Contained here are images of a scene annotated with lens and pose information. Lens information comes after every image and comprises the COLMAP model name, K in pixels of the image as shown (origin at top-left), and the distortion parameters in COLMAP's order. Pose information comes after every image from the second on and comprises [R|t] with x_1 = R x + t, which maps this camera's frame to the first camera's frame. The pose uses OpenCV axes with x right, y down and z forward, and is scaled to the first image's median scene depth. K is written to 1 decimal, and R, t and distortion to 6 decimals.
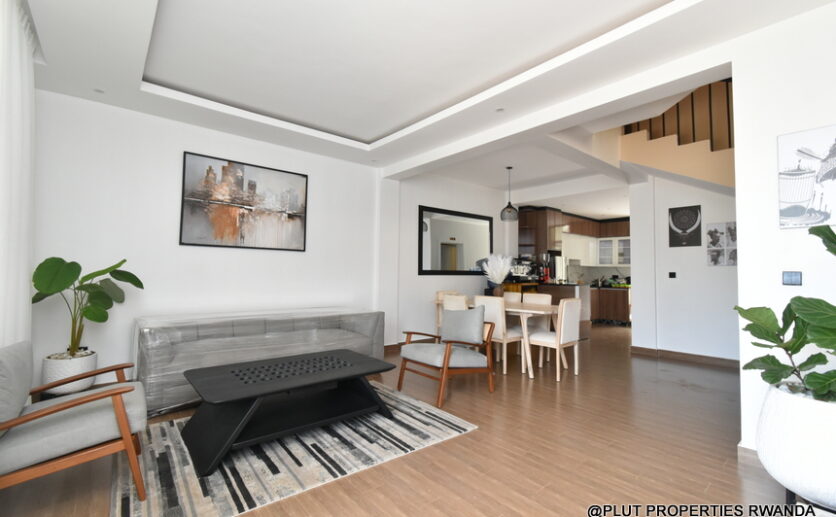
lens RADIAL K [[367.7, 0, 415.6], [0, 367.7, 256.8], [0, 0, 1]] dist [0.004104, -0.000059]
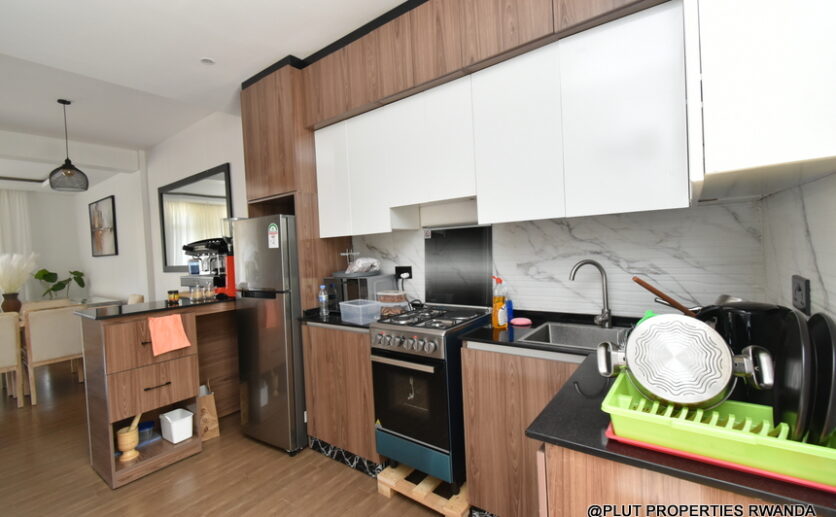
lens RADIAL K [[367.7, 0, 415.6], [0, 367.7, 256.8], [0, 0, 1]] dist [0.004104, -0.000059]
pose [[0.229349, -0.001984, -0.973342, 1.303349], [0.095715, 0.995197, 0.020525, 0.071324], [0.968627, -0.097871, 0.228437, 1.865780]]
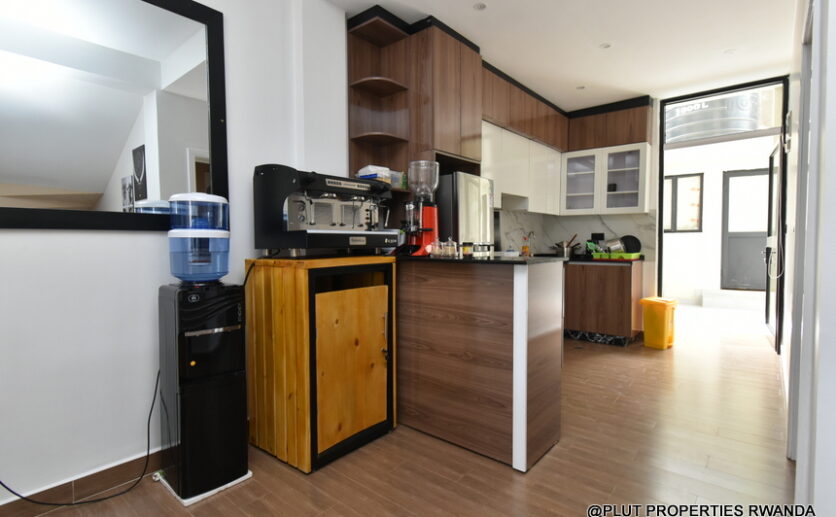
lens RADIAL K [[415.8, 0, 418.0], [0, 415.8, 258.5], [0, 0, 1]] dist [-0.000284, -0.000126]
pose [[0.984810, -0.022775, 0.172134, 0.482200], [0.007461, 0.995995, 0.089095, 0.070708], [-0.173474, -0.086457, 0.981036, 1.102381]]
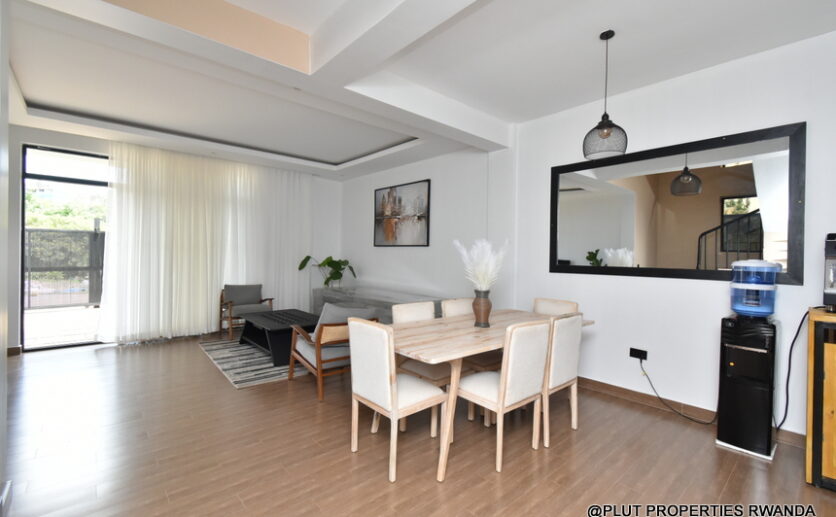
lens RADIAL K [[367.7, 0, 415.6], [0, 367.7, 256.8], [0, 0, 1]] dist [0.004104, -0.000059]
pose [[0.024056, -0.003593, -0.999704, 0.918313], [0.027265, 0.999624, -0.002937, 0.022246], [0.999339, -0.027186, 0.024145, 1.010961]]
